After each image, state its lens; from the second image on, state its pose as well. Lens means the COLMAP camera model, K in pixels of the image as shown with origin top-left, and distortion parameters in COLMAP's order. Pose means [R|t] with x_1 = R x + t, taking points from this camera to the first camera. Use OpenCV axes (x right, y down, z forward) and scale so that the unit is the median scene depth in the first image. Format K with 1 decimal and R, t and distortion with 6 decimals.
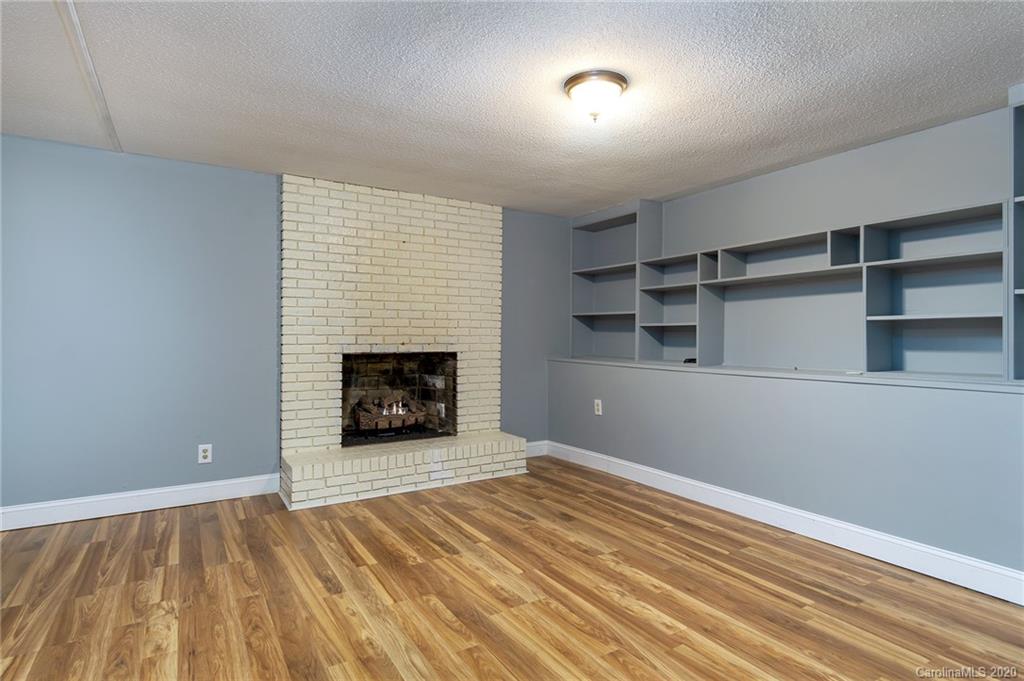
lens RADIAL K [[547.9, 0, 511.8], [0, 547.9, 345.7], [0, 0, 1]] dist [0.003798, 0.003345]
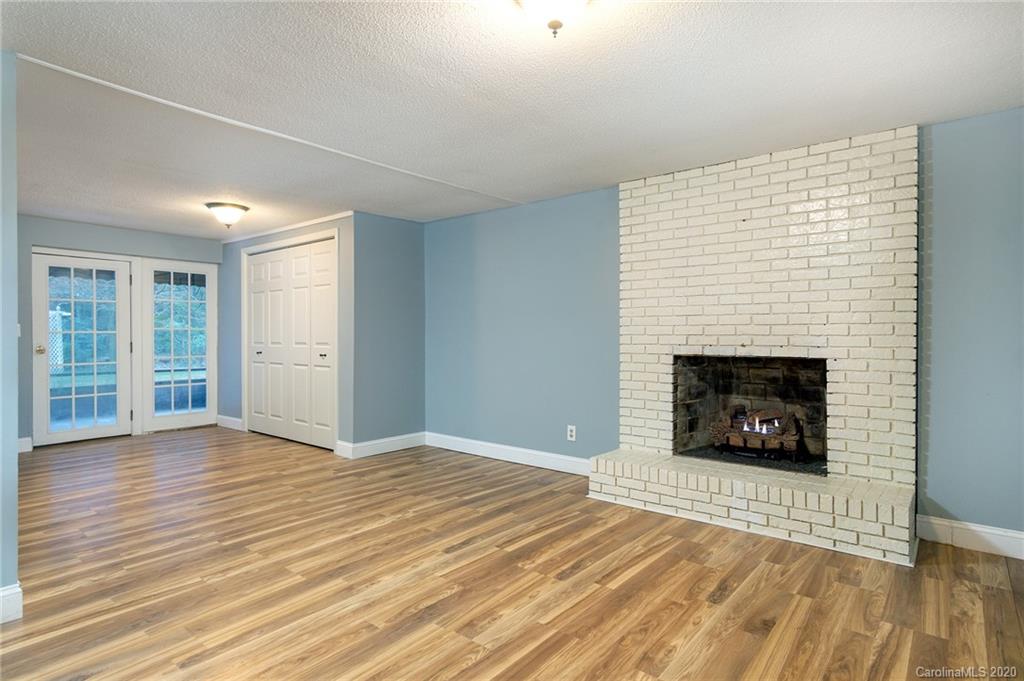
lens RADIAL K [[547.9, 0, 504.1], [0, 547.9, 332.8], [0, 0, 1]] dist [0.003798, 0.003345]
pose [[0.322344, -0.007760, -0.946591, 0.536169], [-0.021424, 0.999650, -0.015491, -0.001739], [0.946380, 0.025273, 0.322065, 0.467393]]
